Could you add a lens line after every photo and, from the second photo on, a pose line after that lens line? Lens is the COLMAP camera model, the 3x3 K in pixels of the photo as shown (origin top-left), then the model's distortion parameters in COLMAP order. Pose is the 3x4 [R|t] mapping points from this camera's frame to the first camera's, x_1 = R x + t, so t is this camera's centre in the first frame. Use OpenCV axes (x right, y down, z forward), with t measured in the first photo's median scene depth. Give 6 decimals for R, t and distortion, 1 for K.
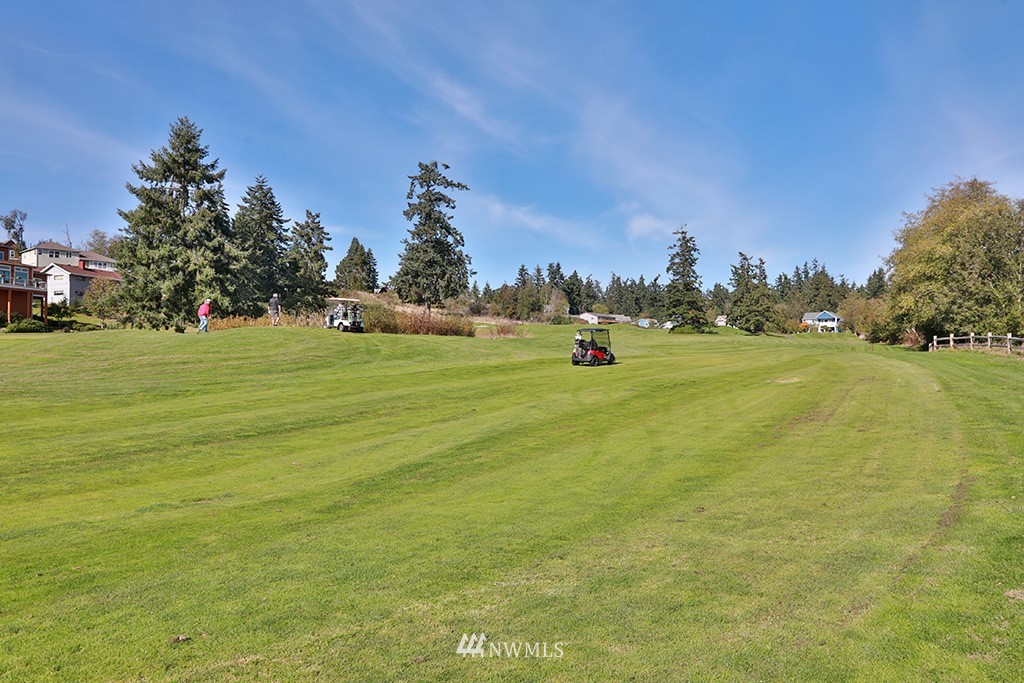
lens RADIAL K [[740.5, 0, 512.0], [0, 740.5, 341.5], [0, 0, 1]] dist [-0.113159, 0.059121]
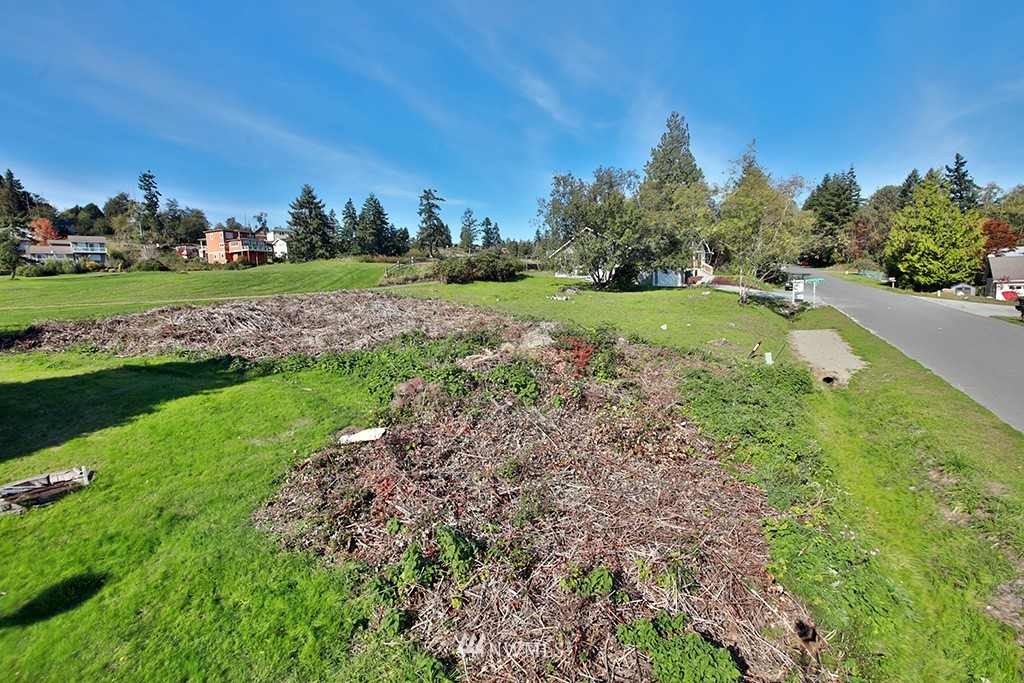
lens RADIAL K [[463.6, 0, 532.2], [0, 463.6, 342.6], [0, 0, 1]] dist [-0.032683, -0.000730]
pose [[0.993190, -0.002956, -0.116470, 0.370148], [0.019205, 0.990157, 0.138634, 0.033291], [0.114913, -0.139927, 0.983471, -0.426907]]
